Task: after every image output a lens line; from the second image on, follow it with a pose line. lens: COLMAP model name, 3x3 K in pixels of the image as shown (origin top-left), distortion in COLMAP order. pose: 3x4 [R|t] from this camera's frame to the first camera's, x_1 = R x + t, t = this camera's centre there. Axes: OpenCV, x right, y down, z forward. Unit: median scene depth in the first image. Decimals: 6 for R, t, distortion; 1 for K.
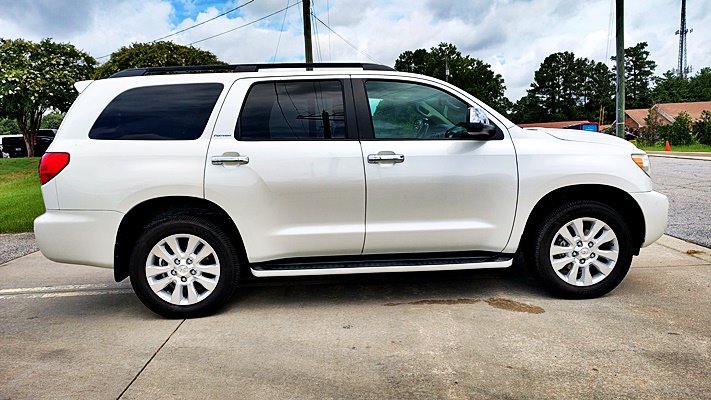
lens RADIAL K [[492.9, 0, 349.1], [0, 492.9, 198.7], [0, 0, 1]] dist [0.022431, -0.025807]
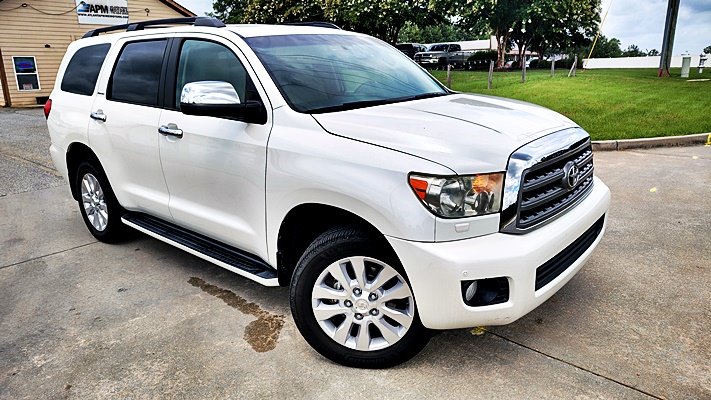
lens RADIAL K [[492.9, 0, 352.4], [0, 492.9, 199.2], [0, 0, 1]] dist [0.022431, -0.025807]
pose [[0.718087, 0.209748, -0.663593, 0.914173], [-0.086747, 0.973043, 0.213689, -0.177737], [0.690526, -0.095883, 0.716925, 0.545952]]
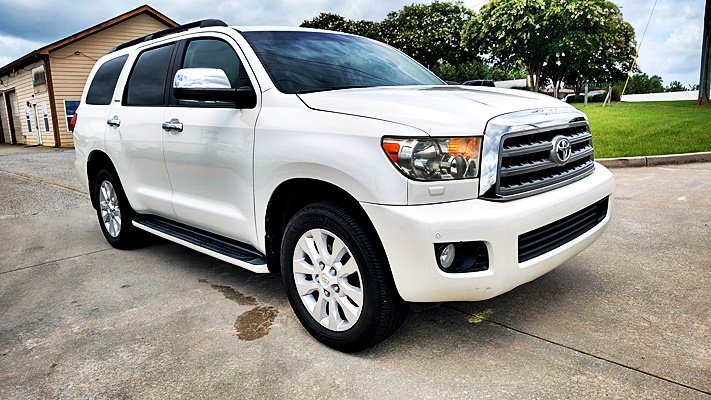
lens RADIAL K [[492.9, 0, 361.4], [0, 492.9, 198.1], [0, 0, 1]] dist [0.022431, -0.025807]
pose [[0.675410, 0.143531, -0.723340, 0.979214], [-0.067587, 0.988796, 0.133096, -0.092894], [0.734339, -0.041006, 0.677543, 0.598870]]
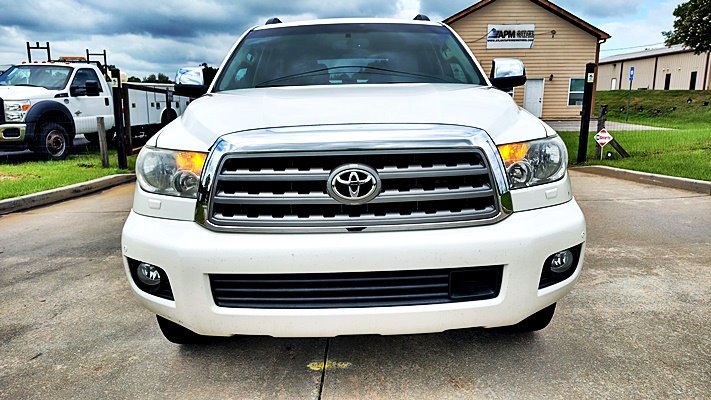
lens RADIAL K [[492.9, 0, 355.0], [0, 492.9, 215.6], [0, 0, 1]] dist [0.022431, -0.025807]
pose [[-0.034883, 0.273707, -0.961180, 1.141160], [-0.101837, 0.955786, 0.275867, -0.190736], [0.994189, 0.107507, -0.005468, 1.263108]]
